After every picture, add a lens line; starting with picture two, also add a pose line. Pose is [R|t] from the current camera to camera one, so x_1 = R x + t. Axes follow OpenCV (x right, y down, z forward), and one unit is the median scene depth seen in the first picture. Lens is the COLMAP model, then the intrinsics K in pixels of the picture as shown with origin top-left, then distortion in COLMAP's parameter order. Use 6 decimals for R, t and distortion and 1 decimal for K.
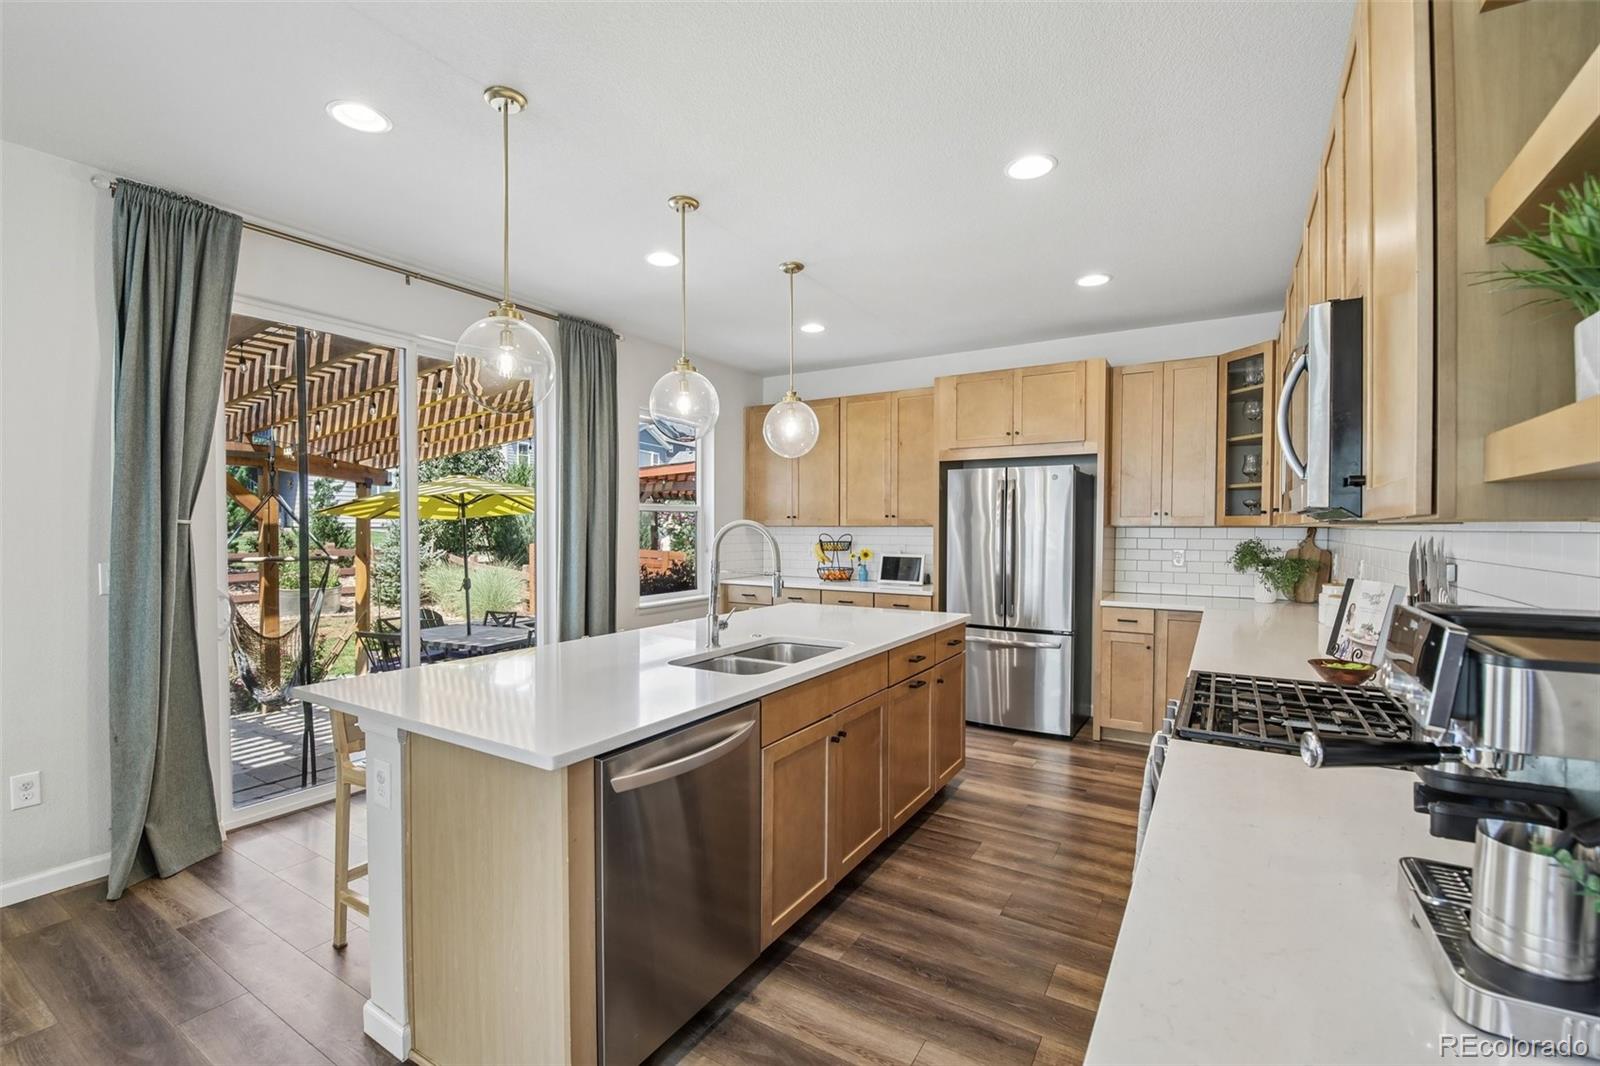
lens RADIAL K [[698.0, 0, 792.8], [0, 698.0, 523.7], [0, 0, 1]] dist [-0.007538, -0.007535]
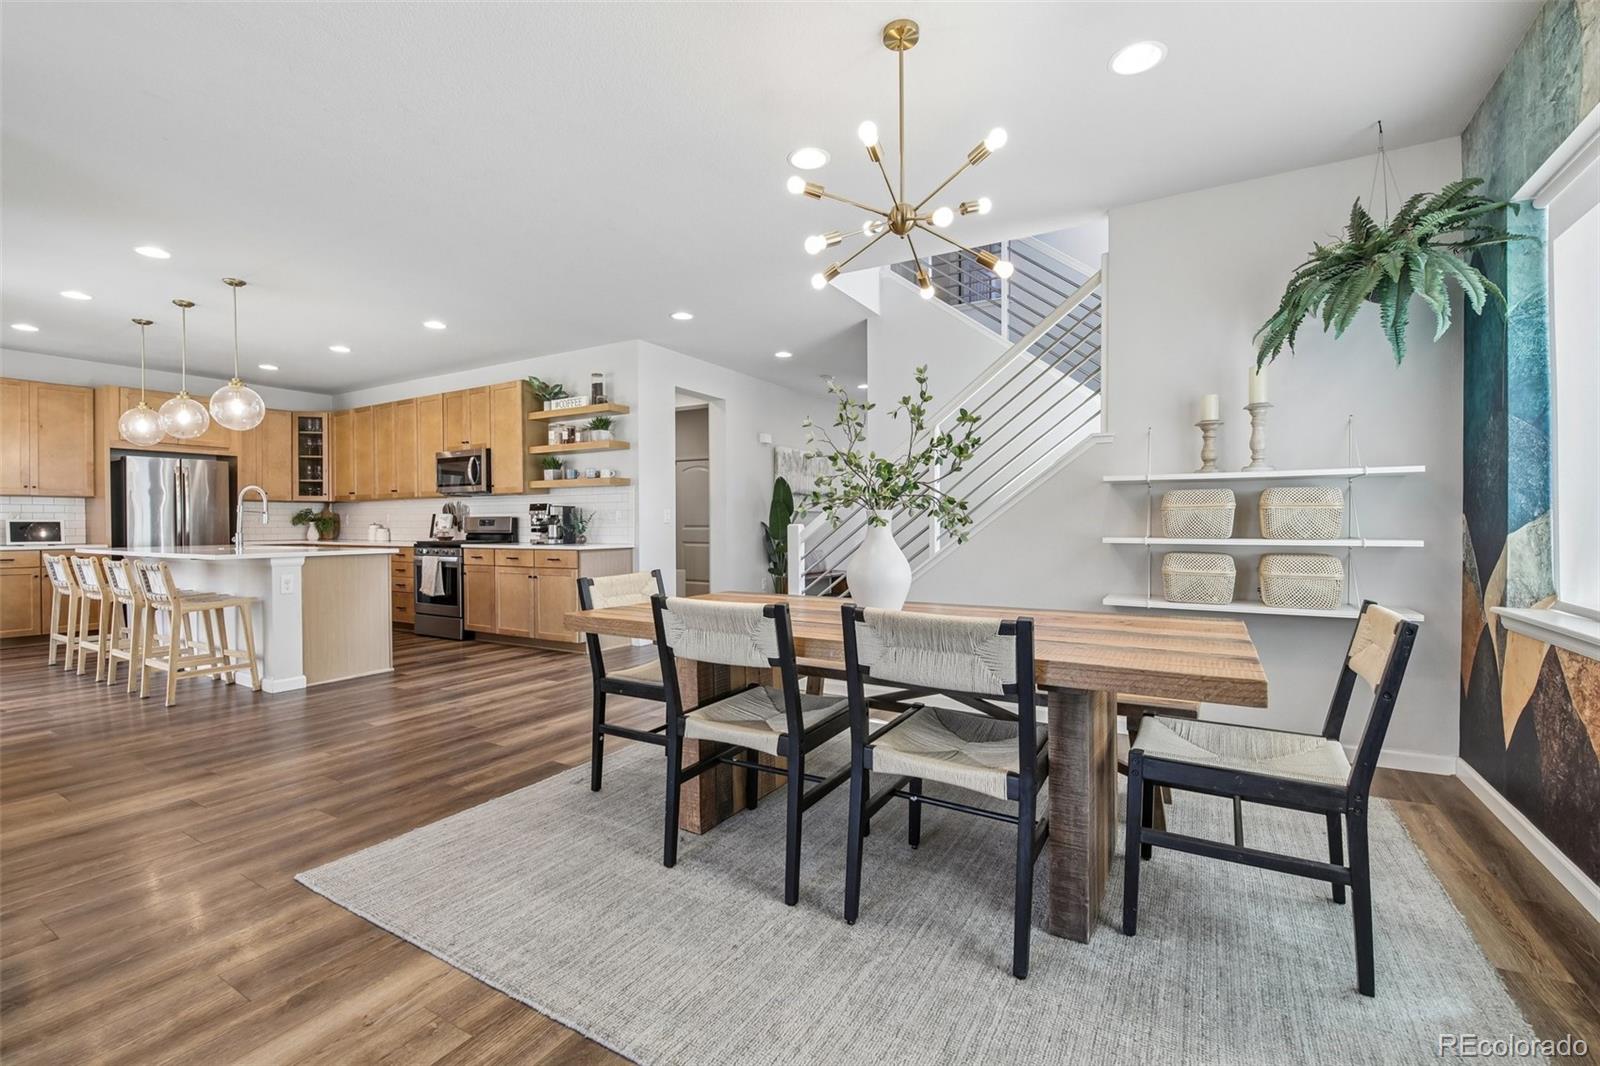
lens RADIAL K [[686.8, 0, 800.0], [0, 686.8, 533.0], [0, 0, 1]] dist [-0.027911, -0.001015]
pose [[-0.037035, -0.012108, 0.999241, -1.033026], [0.003185, 0.999920, 0.012234, 0.058269], [-0.999309, 0.003635, -0.036993, -0.267627]]
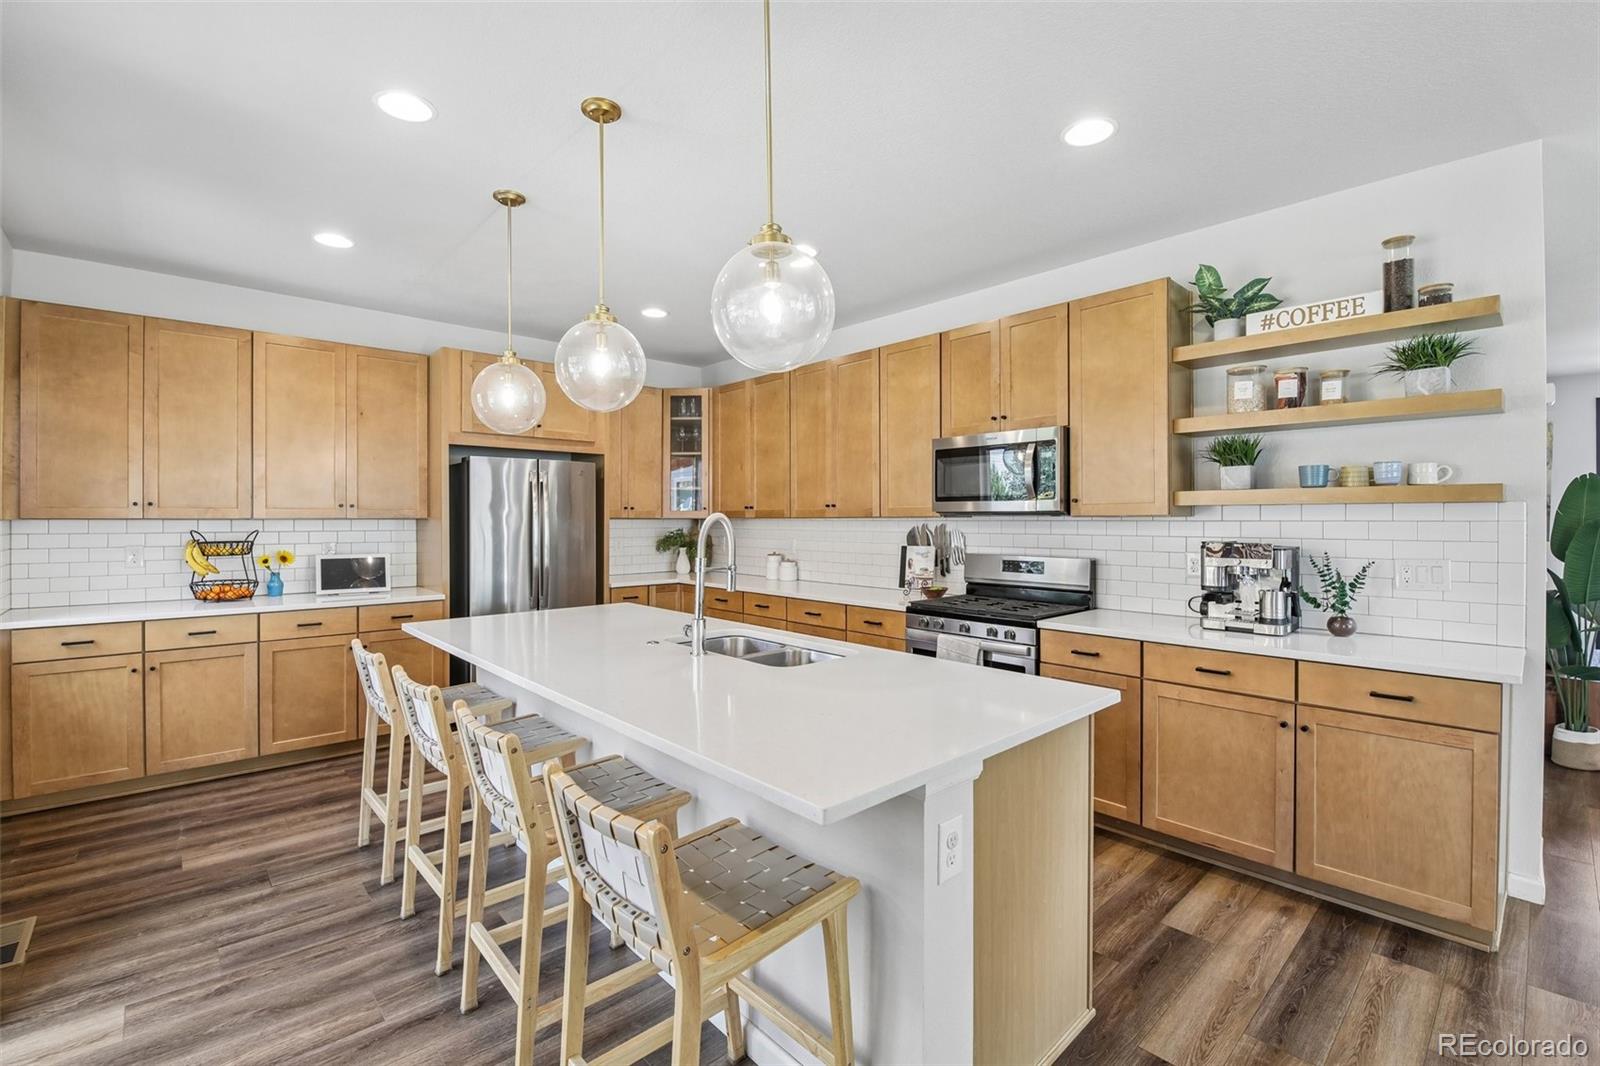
lens RADIAL K [[698.0, 0, 792.8], [0, 698.0, 523.7], [0, 0, 1]] dist [-0.007538, -0.007535]
pose [[0.284358, -0.004450, 0.958708, -0.458608], [-0.001223, 0.999987, 0.005004, 0.004537], [-0.958717, -0.002595, 0.284348, 0.308360]]
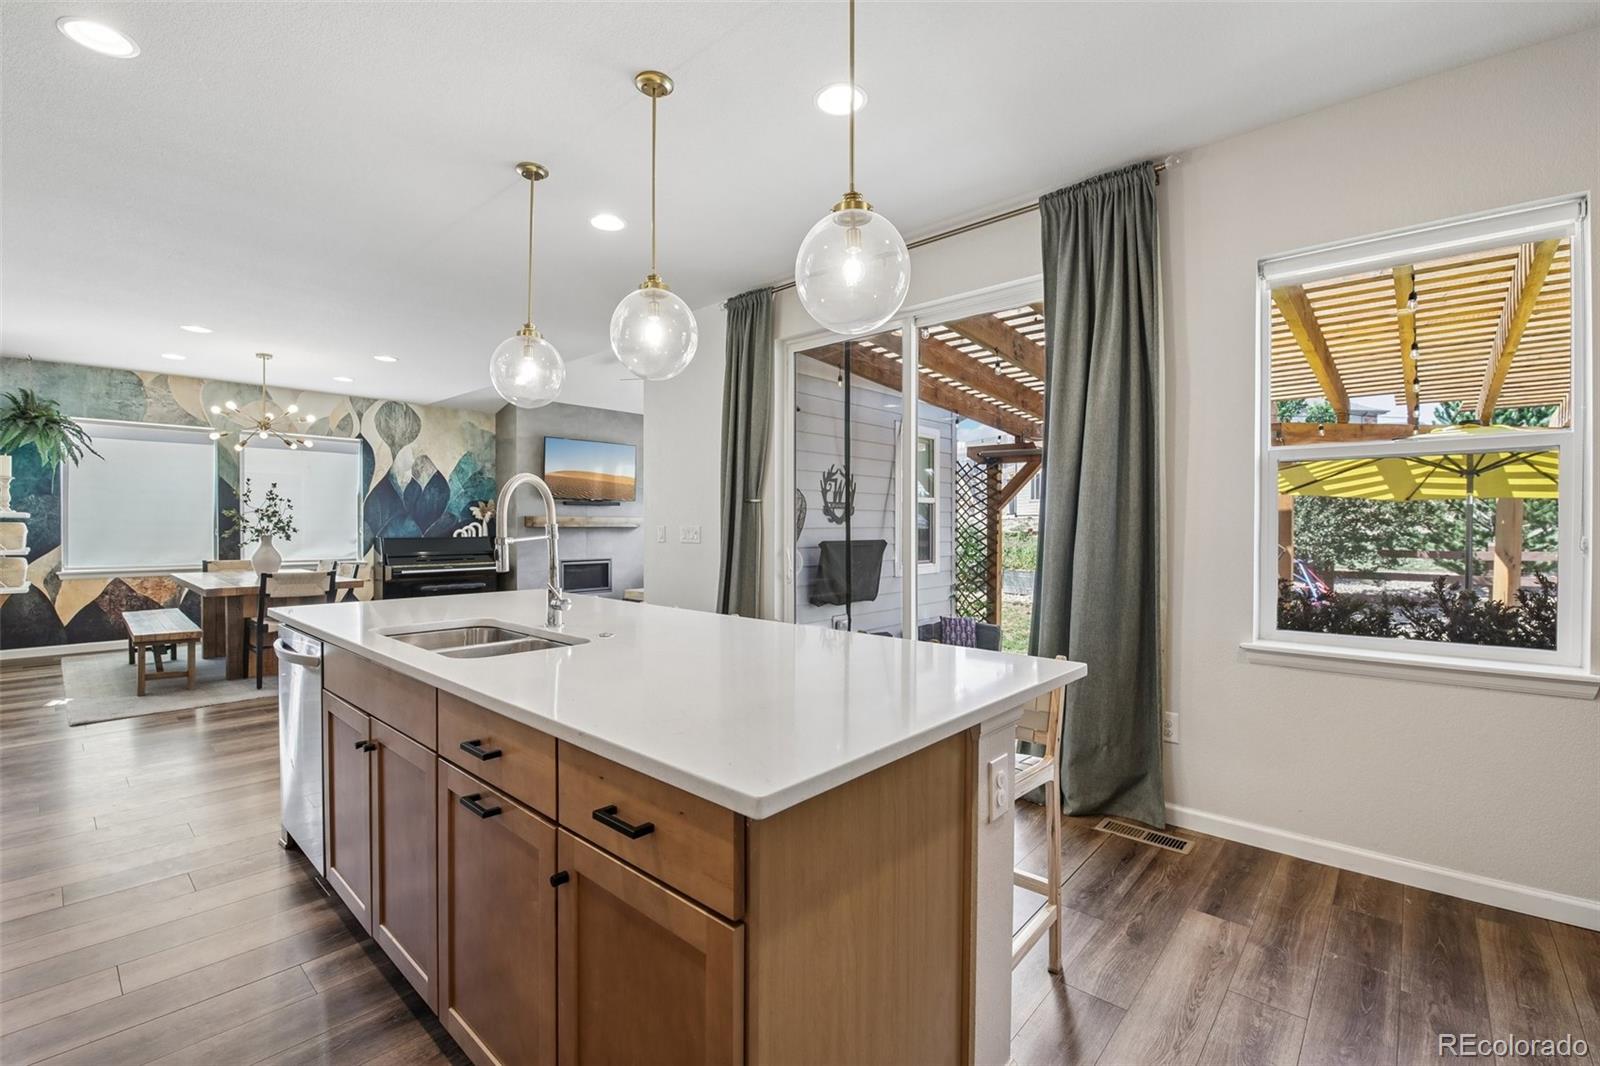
lens RADIAL K [[689.8, 0, 797.5], [0, 689.8, 532.1], [0, 0, 1]] dist [-0.008500, -0.007264]
pose [[-0.180220, 0.011978, -0.983553, 0.349056], [-0.002415, 0.999917, 0.012620, 0.028034], [0.983623, 0.004649, -0.180176, 0.719627]]
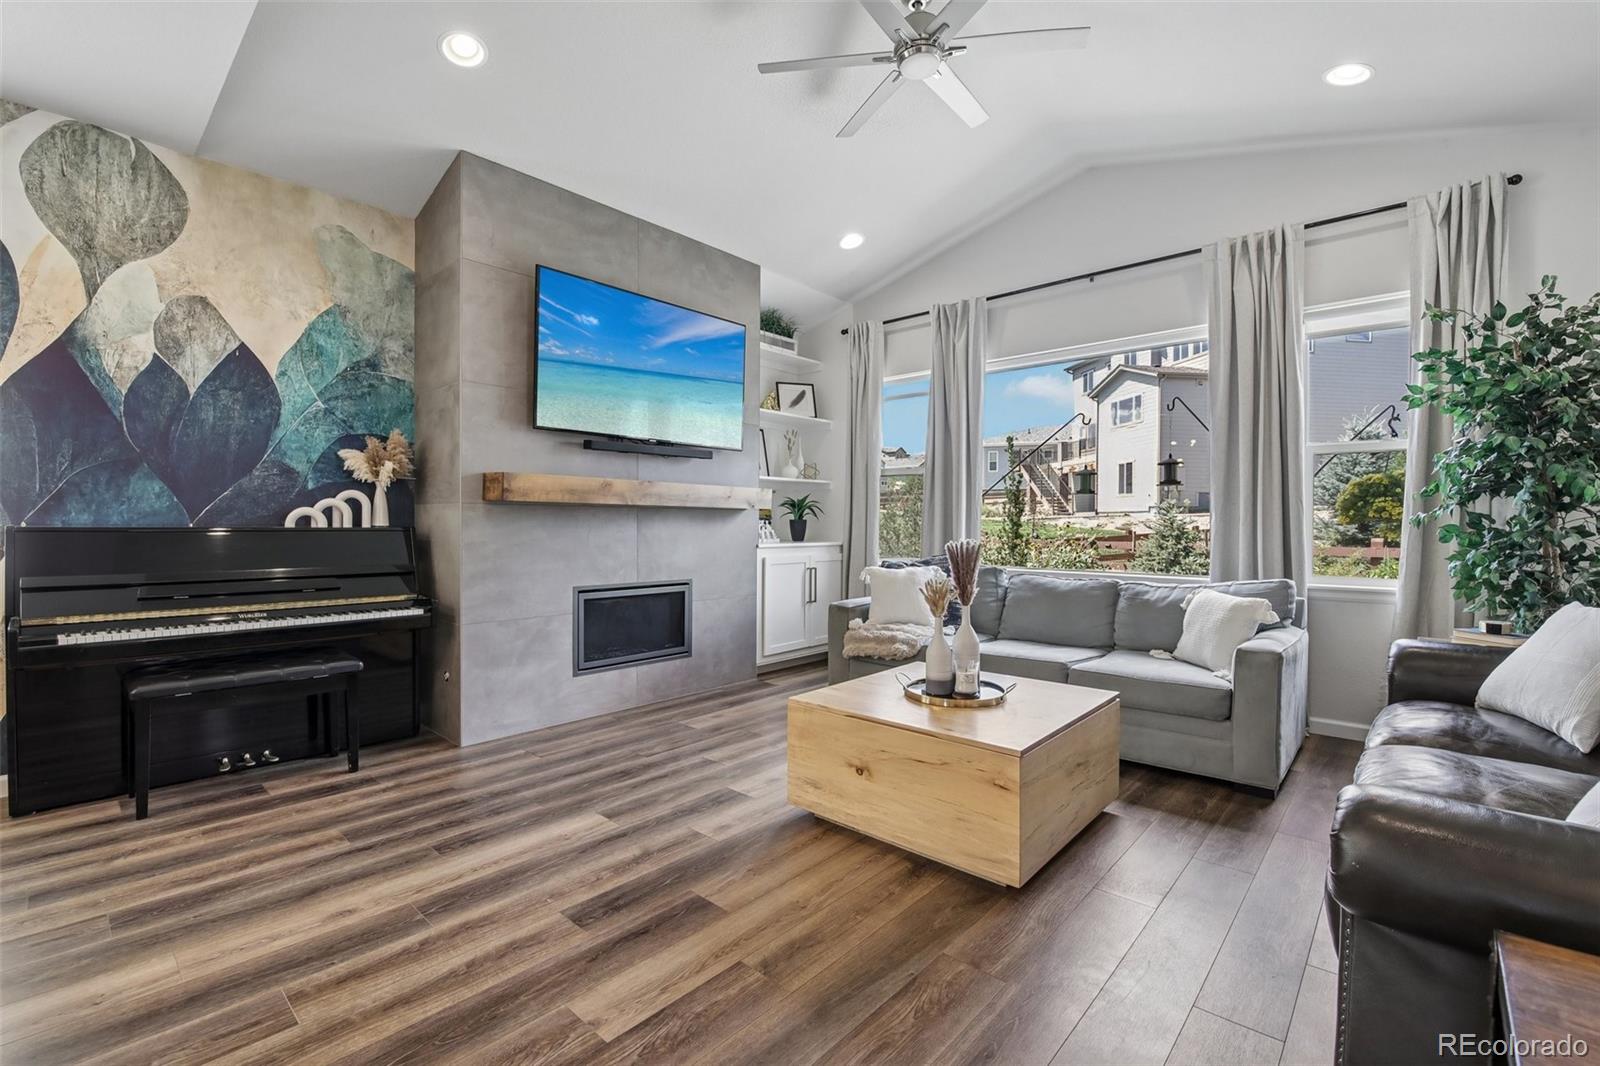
lens RADIAL K [[689.8, 0, 797.5], [0, 689.8, 532.1], [0, 0, 1]] dist [-0.008500, -0.007264]
pose [[-0.181238, 0.010539, -0.983383, -0.635413], [-0.006084, 0.999911, 0.011838, 0.057134], [0.983420, 0.008128, -0.181158, 0.148706]]
